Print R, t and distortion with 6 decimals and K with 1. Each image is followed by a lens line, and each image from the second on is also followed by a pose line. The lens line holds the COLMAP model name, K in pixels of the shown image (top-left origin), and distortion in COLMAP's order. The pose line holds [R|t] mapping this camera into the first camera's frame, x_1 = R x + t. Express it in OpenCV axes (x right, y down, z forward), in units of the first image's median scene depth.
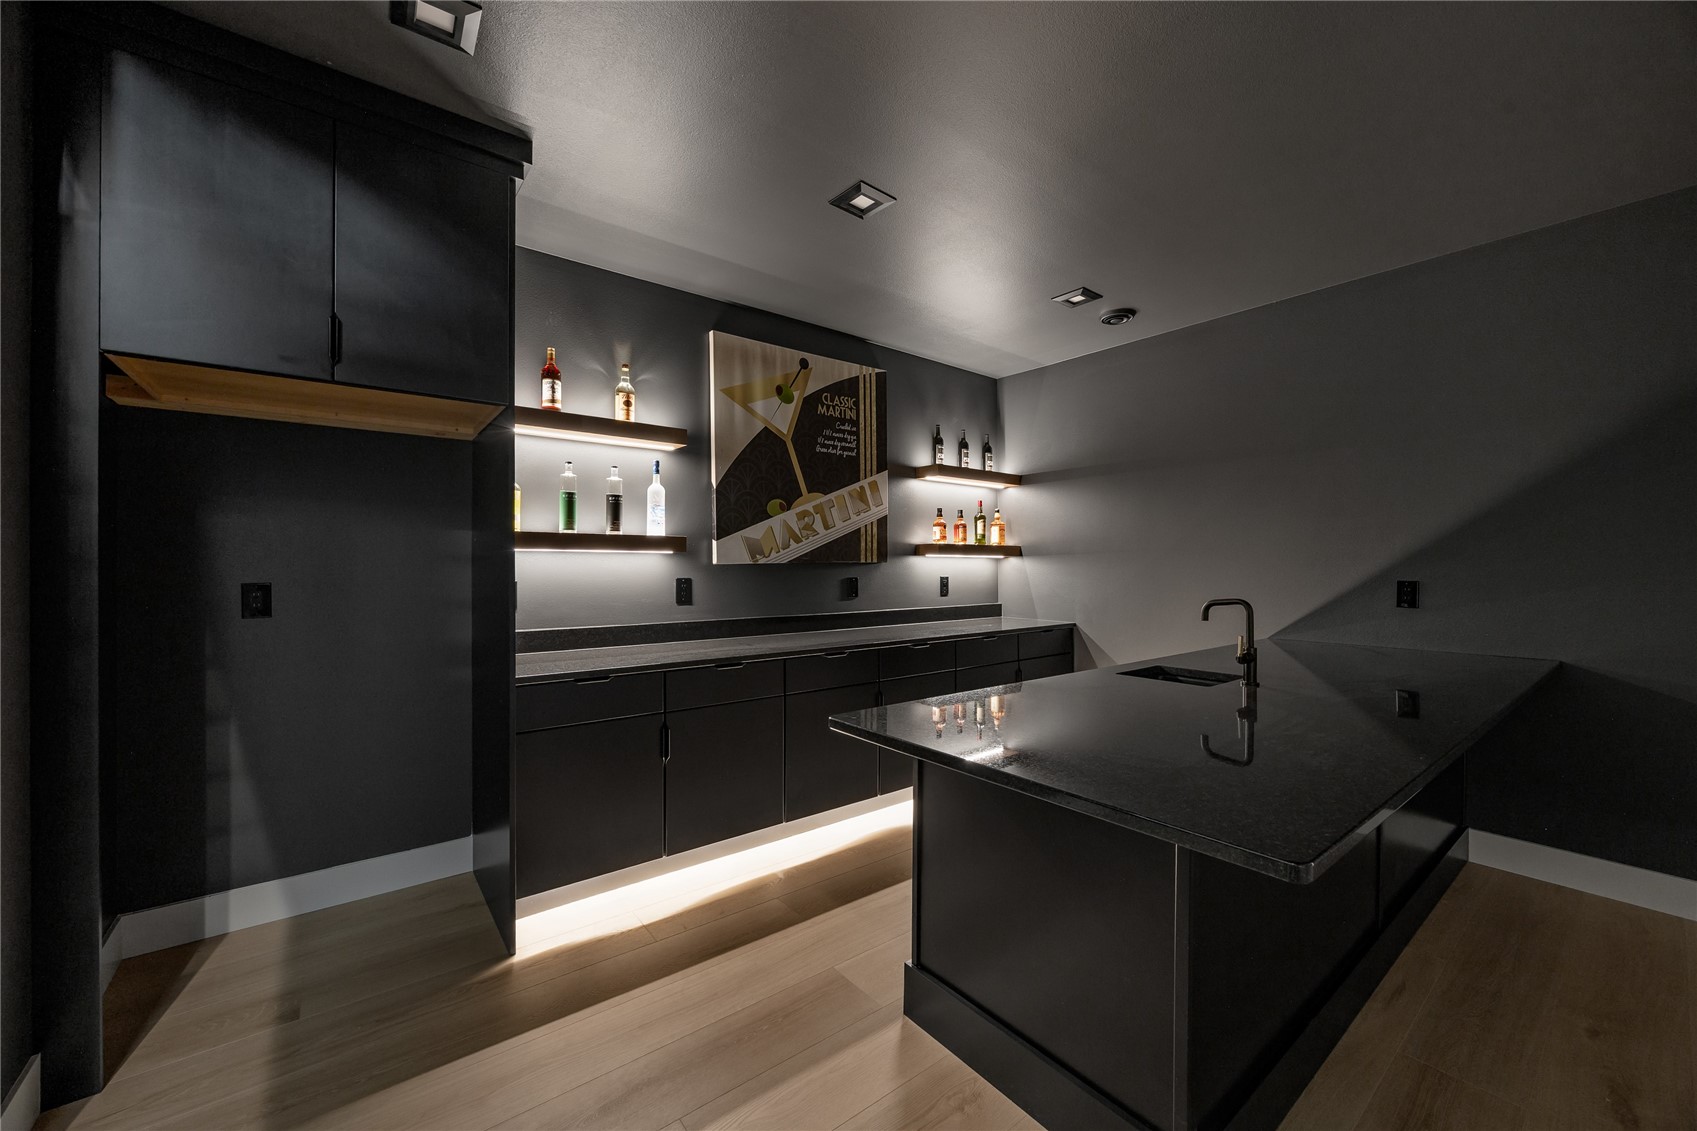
lens RADIAL K [[658.5, 0, 835.6], [0, 658.5, 564.4], [0, 0, 1]] dist [0.001824, 0.000469]
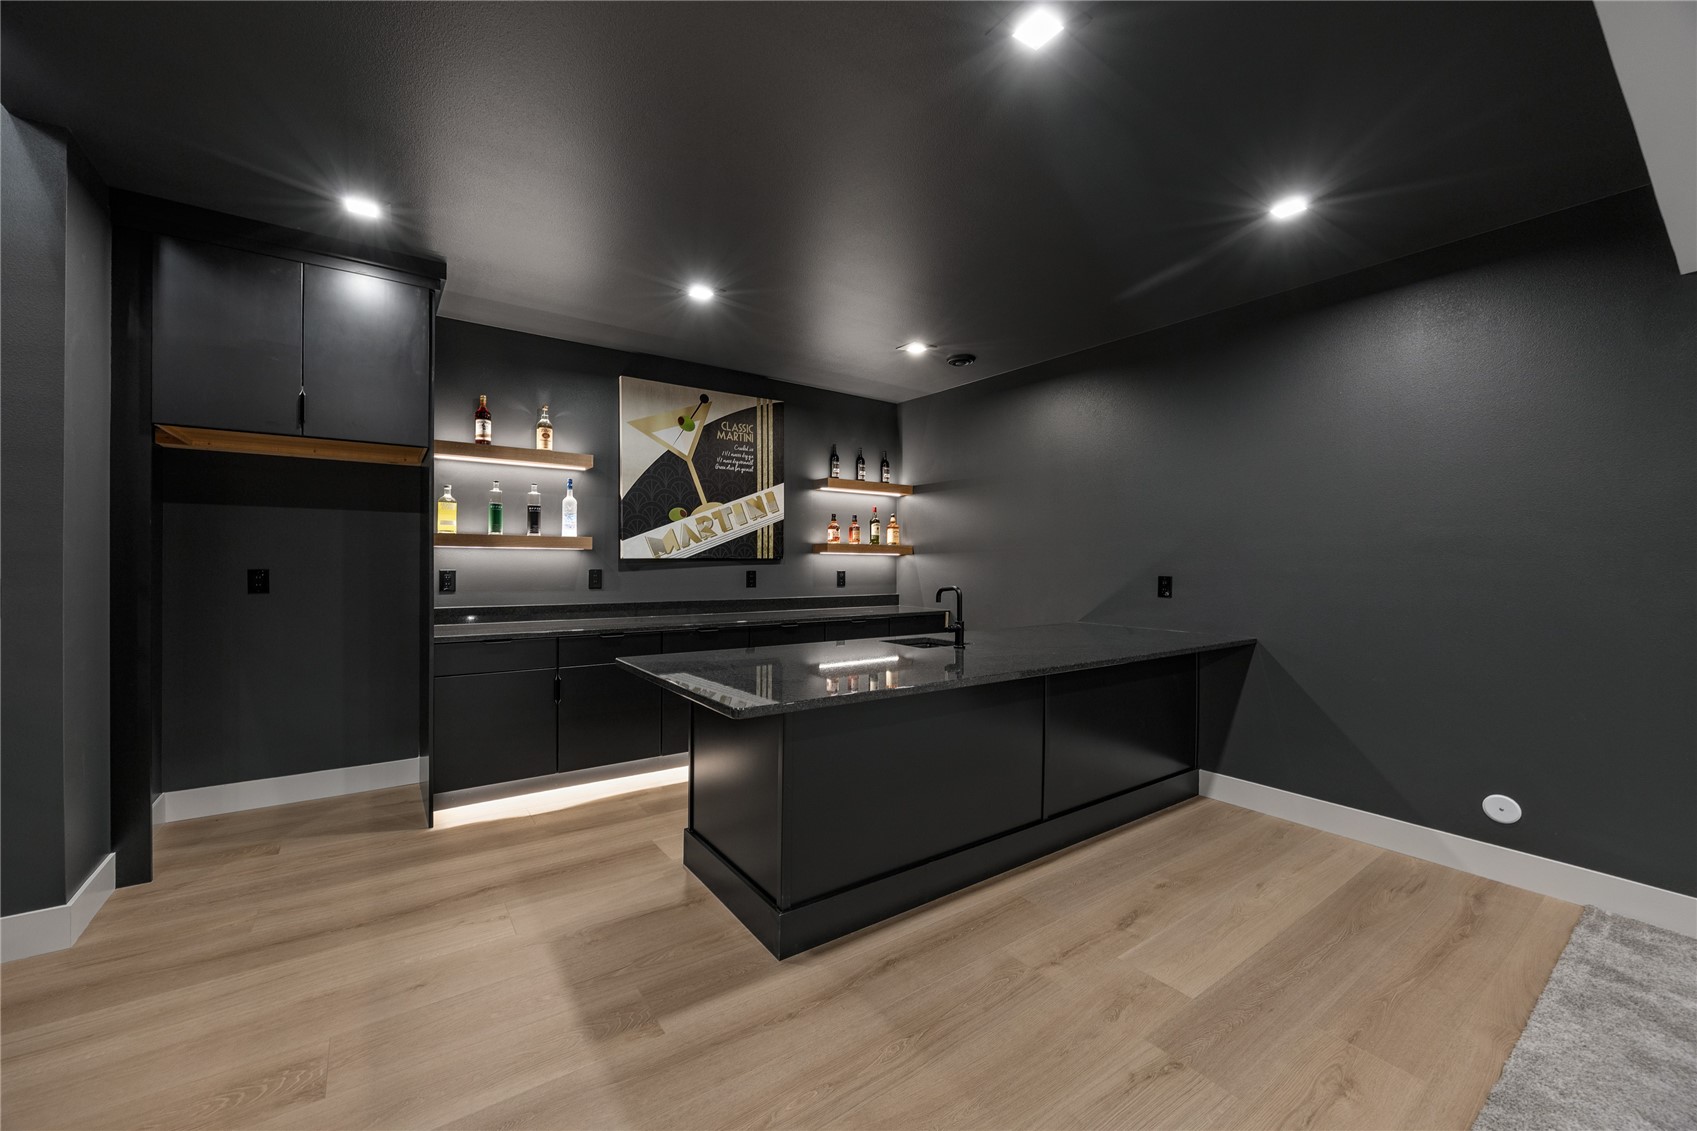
lens RADIAL K [[658.5, 0, 861.7], [0, 658.5, 562.5], [0, 0, 1]] dist [0.001824, 0.000469]
pose [[0.999821, 0.007736, -0.017289, 0.275596], [-0.007673, 0.999964, 0.003716, -0.001188], [0.017317, -0.003582, 0.999844, -0.246273]]
